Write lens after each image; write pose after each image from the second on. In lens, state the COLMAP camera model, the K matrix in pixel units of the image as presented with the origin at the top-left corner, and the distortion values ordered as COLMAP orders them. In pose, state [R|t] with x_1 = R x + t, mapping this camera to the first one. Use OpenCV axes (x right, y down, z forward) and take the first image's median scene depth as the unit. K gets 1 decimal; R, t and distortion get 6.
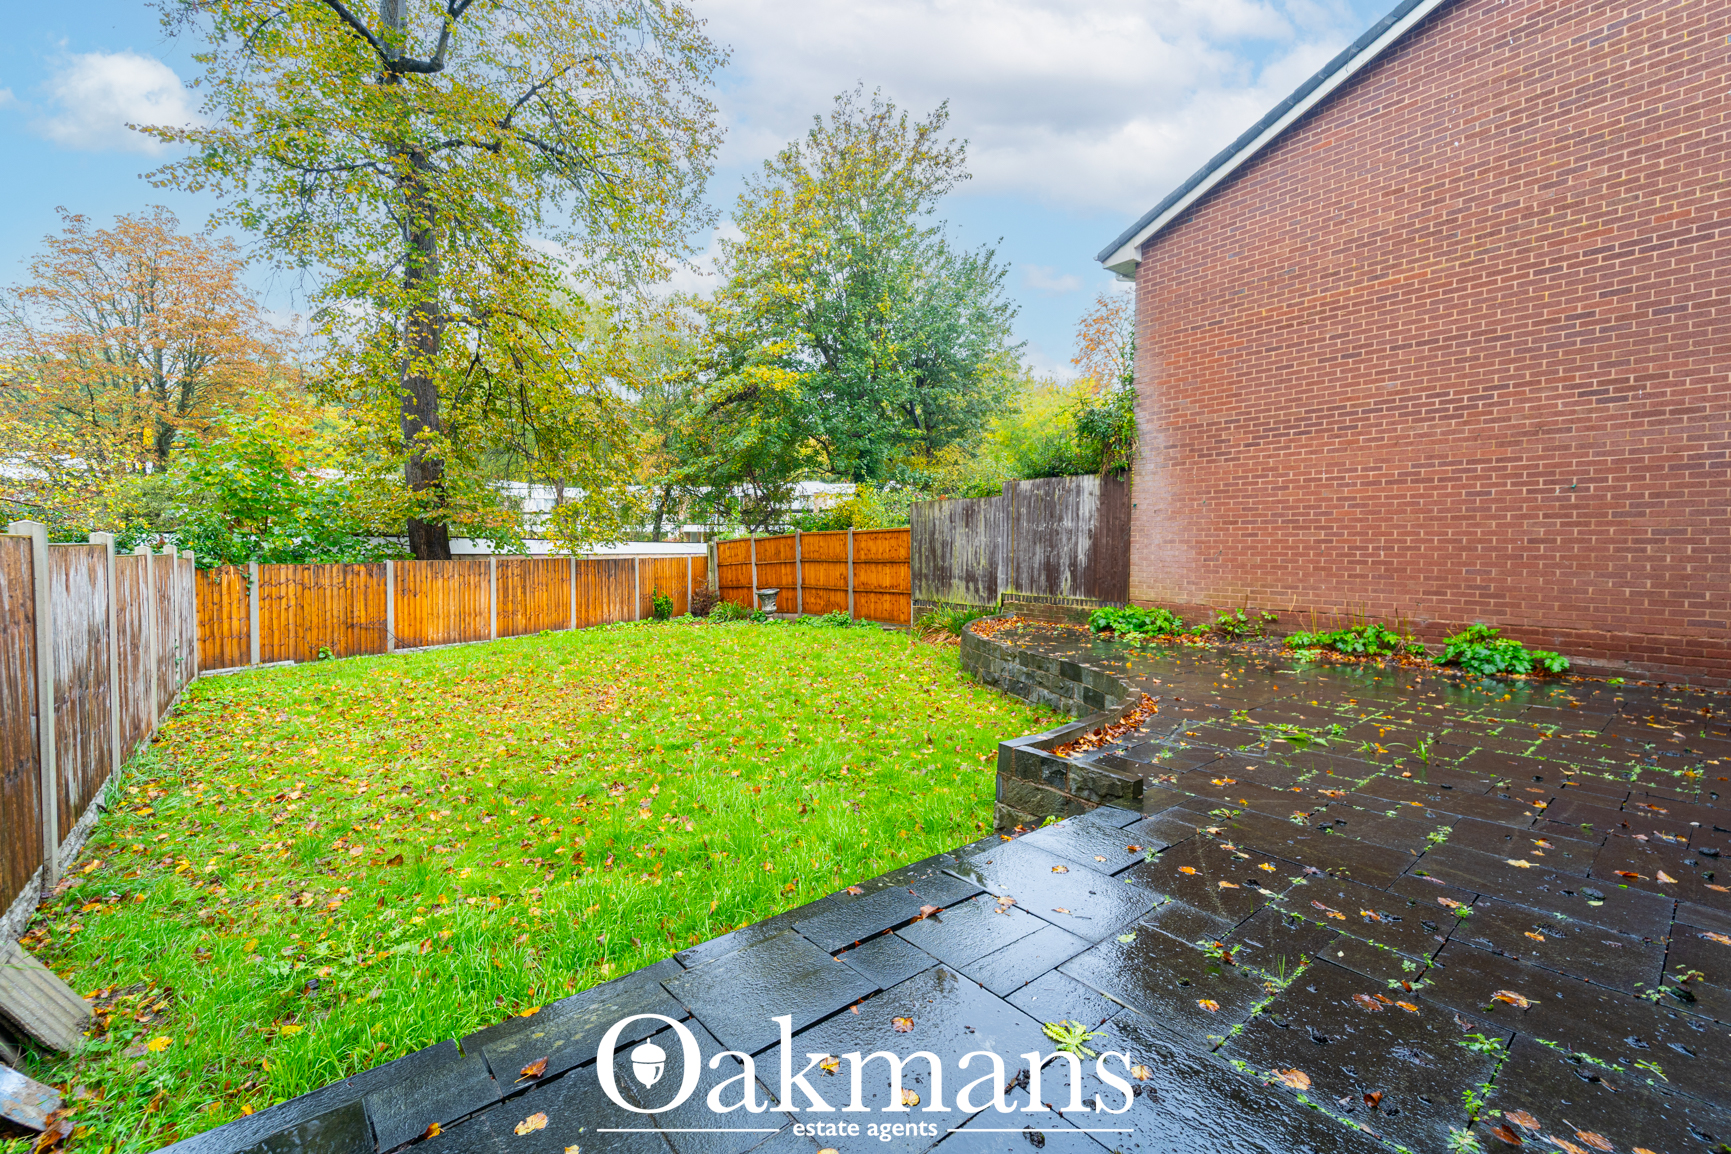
lens RADIAL K [[708.7, 0, 865.6], [0, 708.7, 568.1], [0, 0, 1]] dist [0.000544, -0.000331]
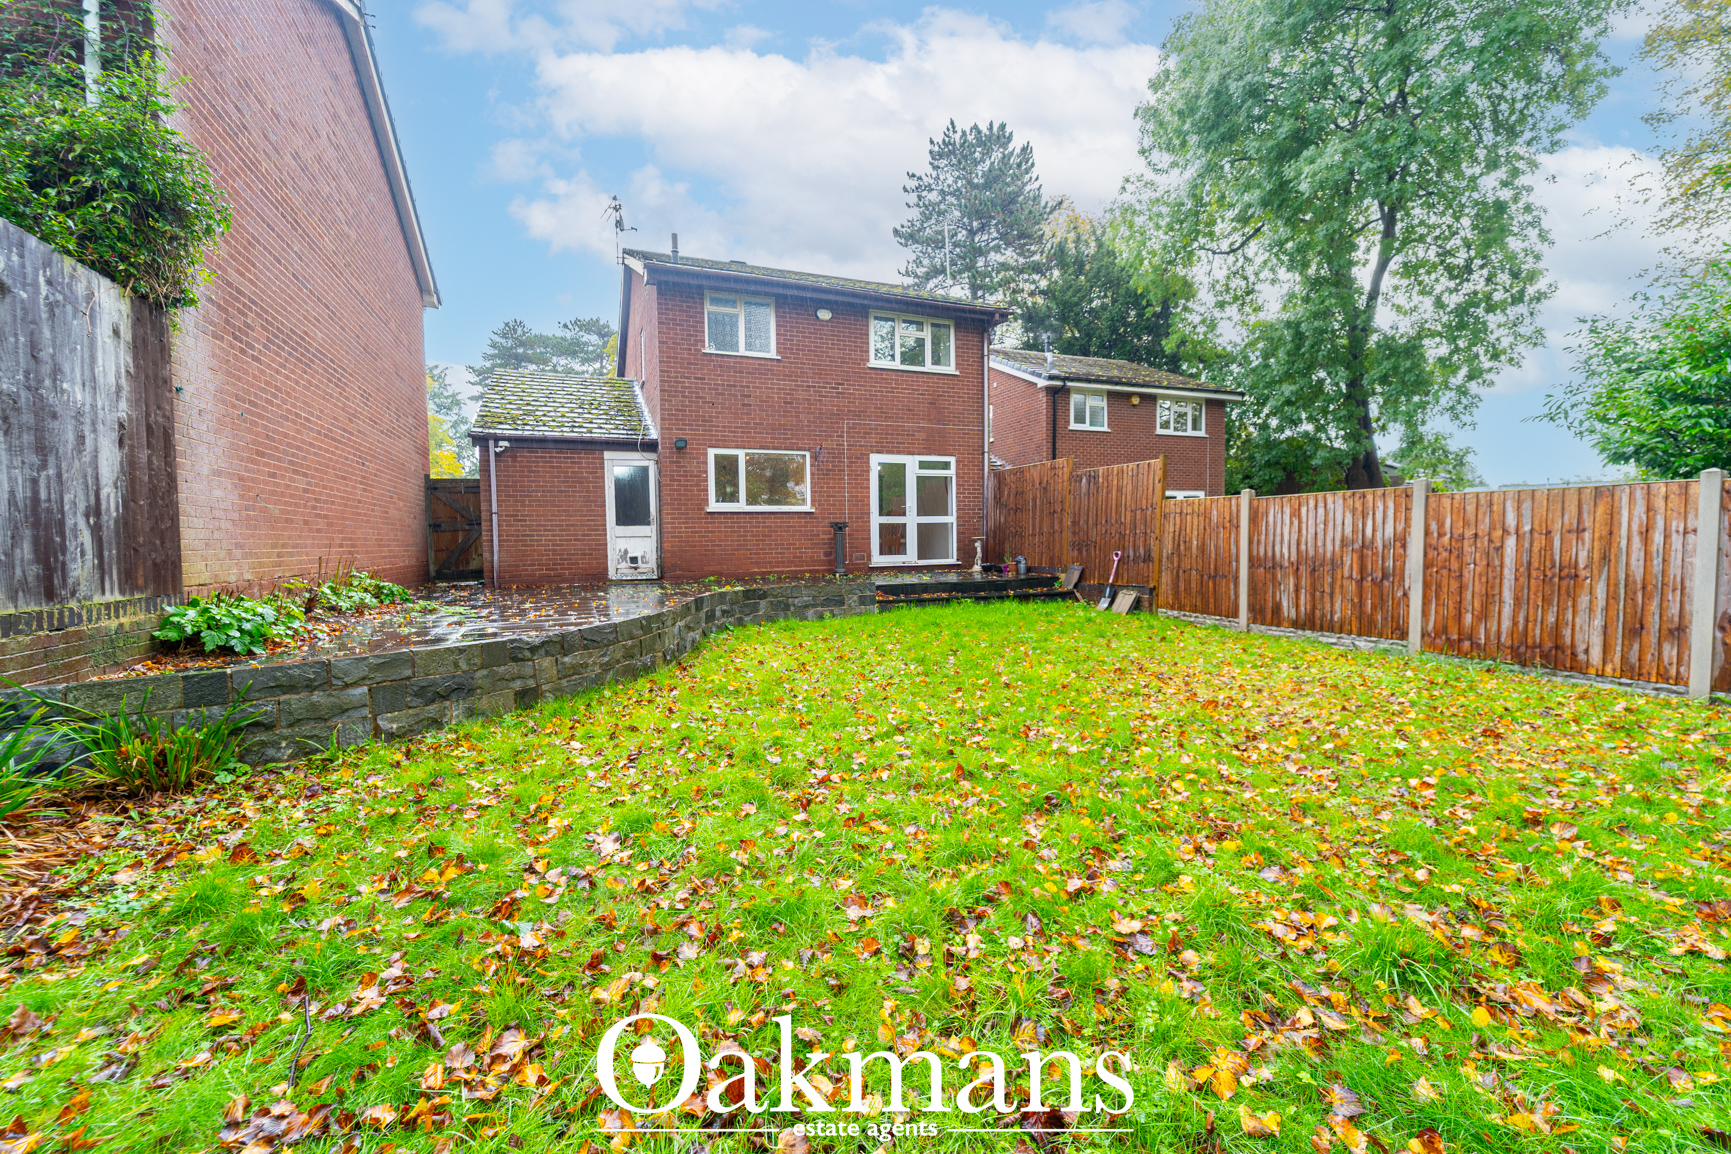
lens RADIAL K [[708.7, 0, 856.2], [0, 708.7, 574.9], [0, 0, 1]] dist [0.000544, -0.000331]
pose [[-0.952362, -0.007305, 0.304881, -0.192942], [0.017208, 0.996833, 0.077638, 0.006711], [-0.304483, 0.079186, -0.949221, 1.230448]]
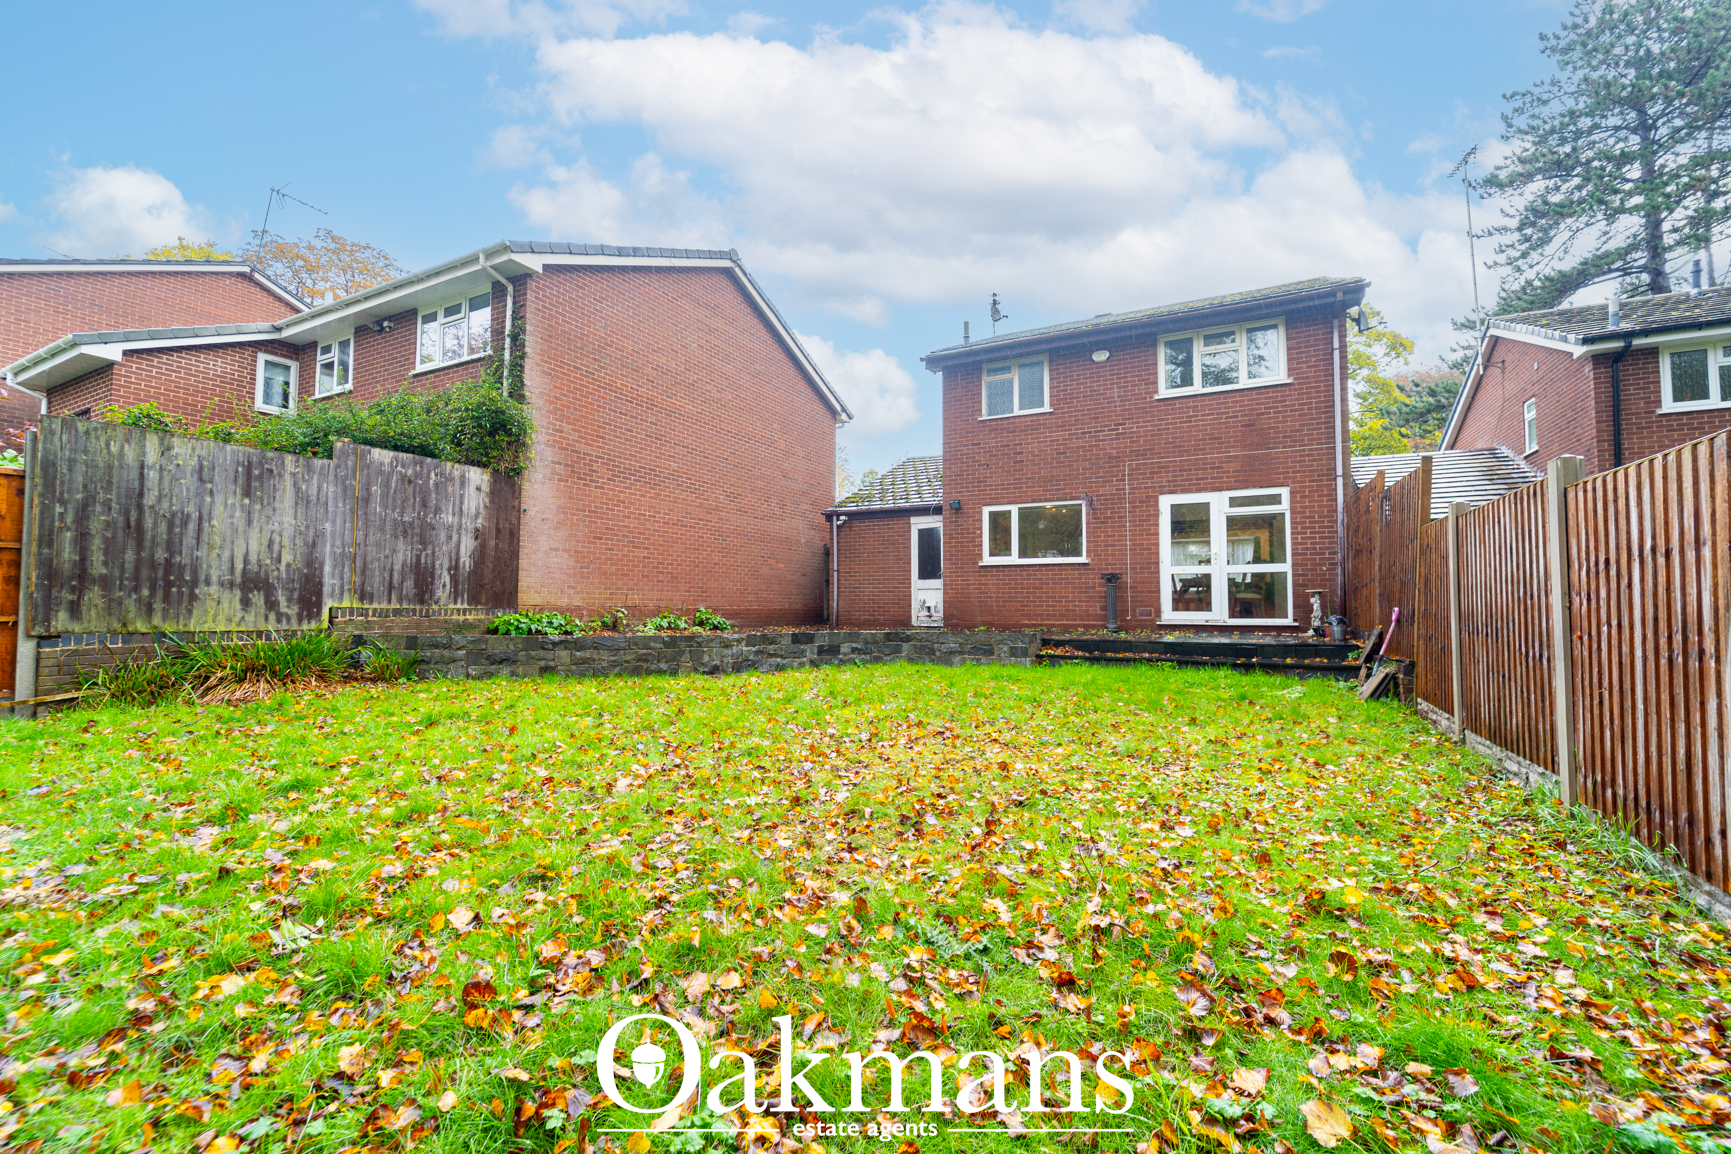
lens RADIAL K [[708.7, 0, 853.6], [0, 708.7, 575.9], [0, 0, 1]] dist [0.000544, -0.000331]
pose [[-0.376896, 0.032454, 0.925687, -0.664457], [0.019074, 0.999446, -0.027274, 0.036953], [-0.926059, 0.007377, -0.377306, 0.878715]]
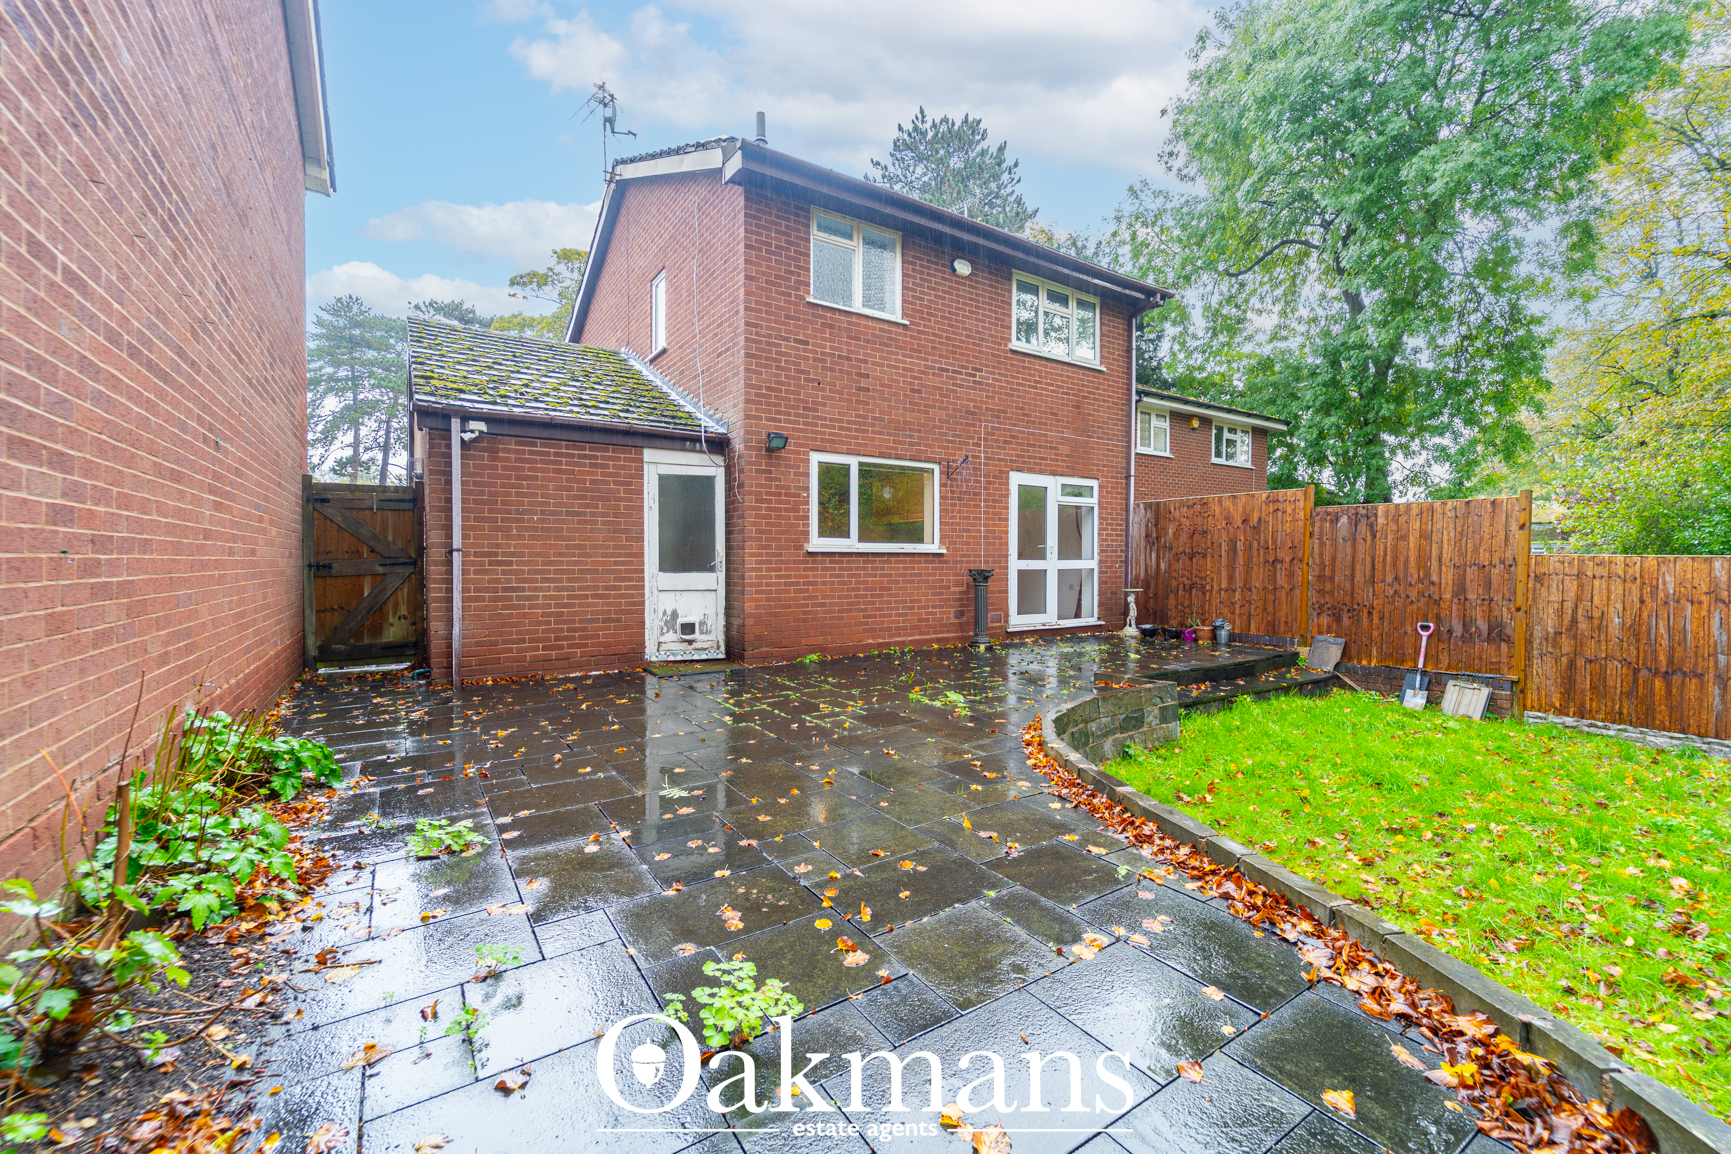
lens RADIAL K [[708.7, 0, 853.9], [0, 708.7, 572.9], [0, 0, 1]] dist [0.000544, -0.000331]
pose [[-0.993620, -0.010762, 0.112263, 0.253651], [-0.005467, 0.998863, 0.047365, -0.023005], [-0.112645, 0.046449, -0.992549, 0.926391]]
